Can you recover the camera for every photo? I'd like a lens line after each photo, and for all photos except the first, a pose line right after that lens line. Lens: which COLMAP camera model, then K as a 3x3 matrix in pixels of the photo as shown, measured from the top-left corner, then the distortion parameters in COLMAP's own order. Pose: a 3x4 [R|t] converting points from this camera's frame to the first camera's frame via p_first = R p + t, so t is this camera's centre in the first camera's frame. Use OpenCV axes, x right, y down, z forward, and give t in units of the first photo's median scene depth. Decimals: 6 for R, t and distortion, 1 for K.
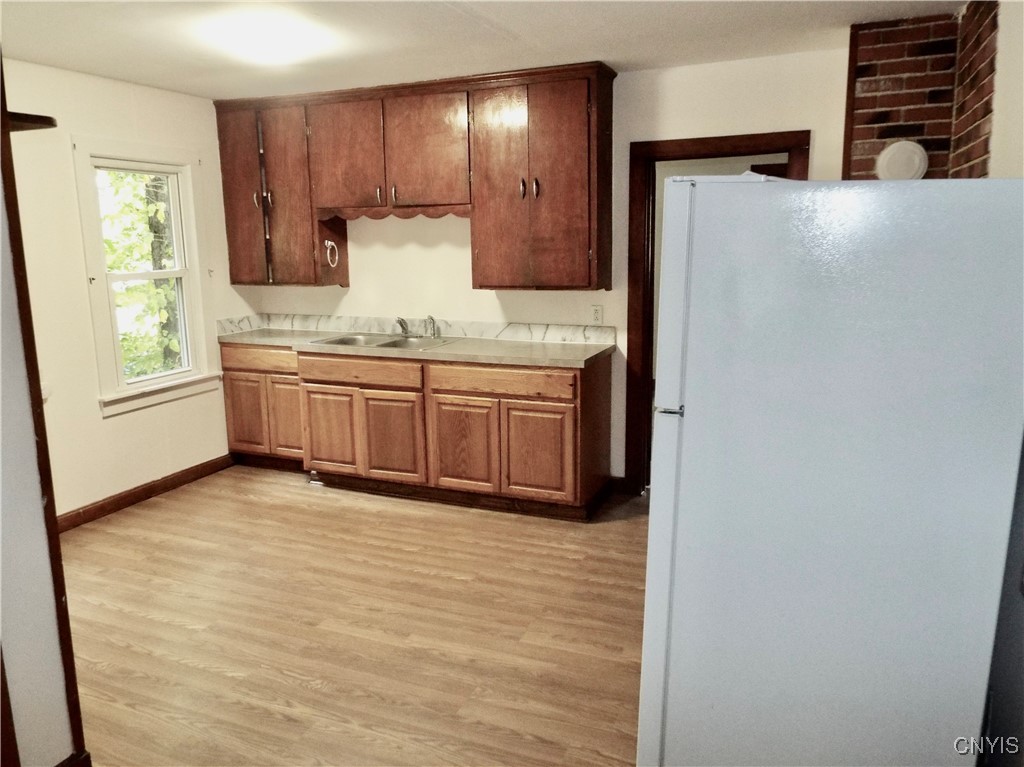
lens RADIAL K [[742.2, 0, 510.6], [0, 742.2, 378.2], [0, 0, 1]] dist [-0.018784, 0.021714]
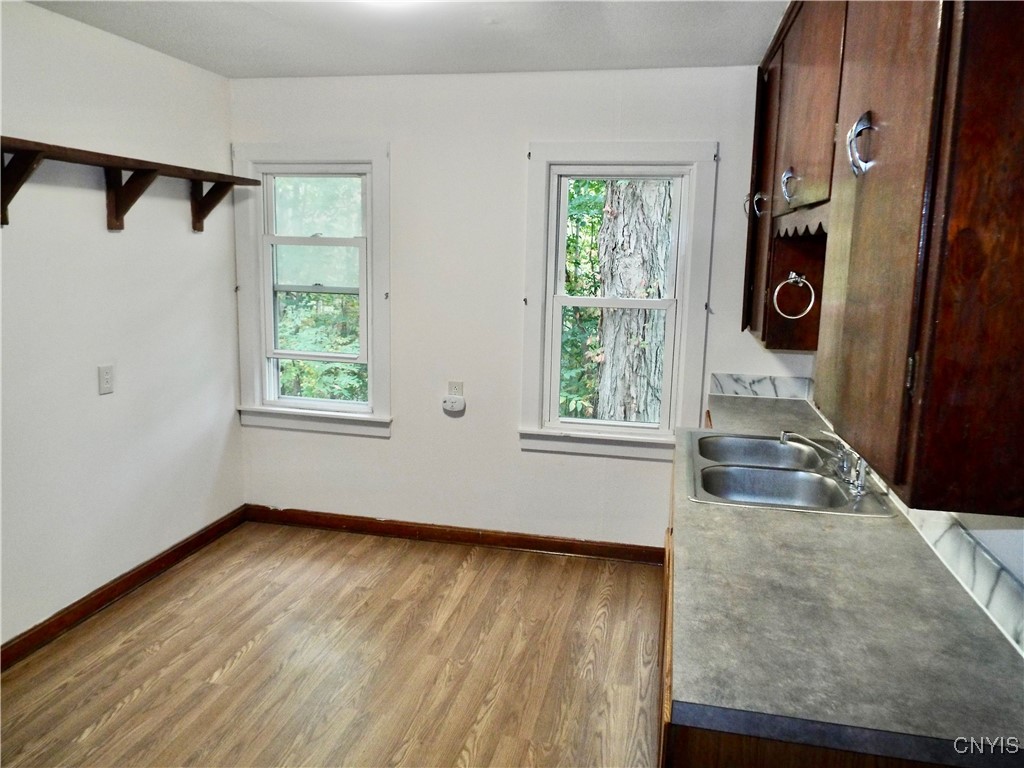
lens RADIAL K [[742.2, 0, 510.6], [0, 742.2, 378.7], [0, 0, 1]] dist [-0.018784, 0.021714]
pose [[0.178960, 0.181919, -0.966891, 0.318068], [-0.208591, 0.967431, 0.143413, -0.157907], [0.961490, 0.176020, 0.211078, 0.758255]]
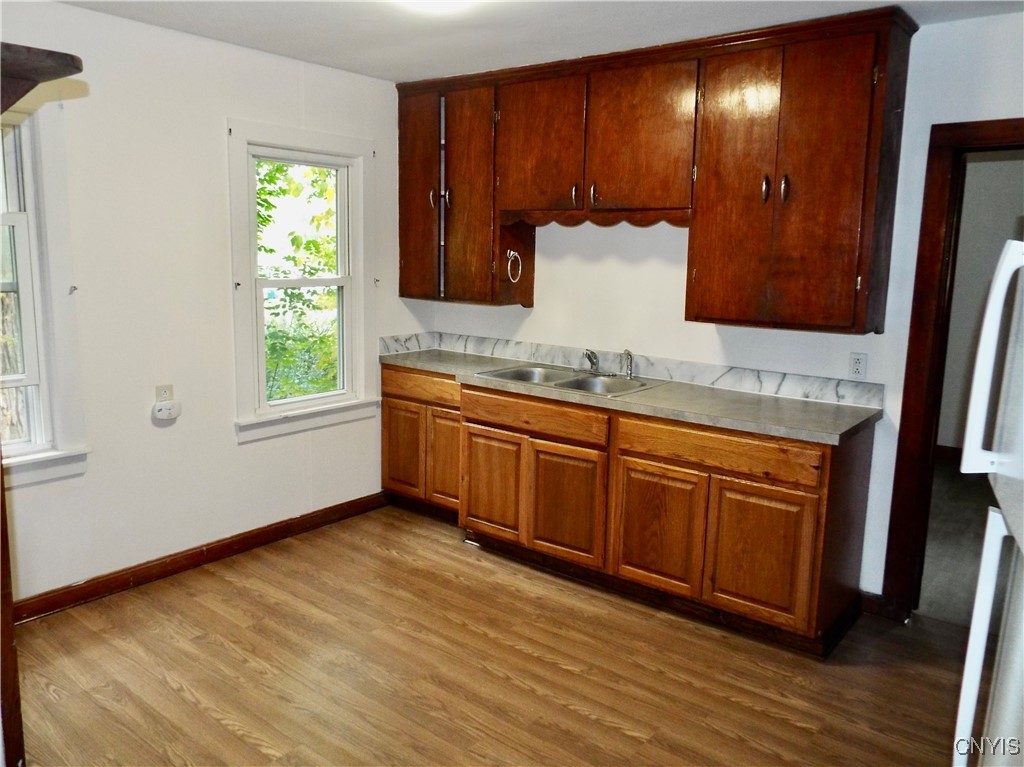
lens RADIAL K [[774.4, 0, 516.4], [0, 774.4, 377.2], [0, 0, 1]] dist [-0.005052, 0.001636]
pose [[0.962319, 0.077949, -0.260512, -0.006604], [-0.084600, 0.996311, -0.014395, -0.037508], [0.258429, 0.035892, 0.965363, 0.199657]]
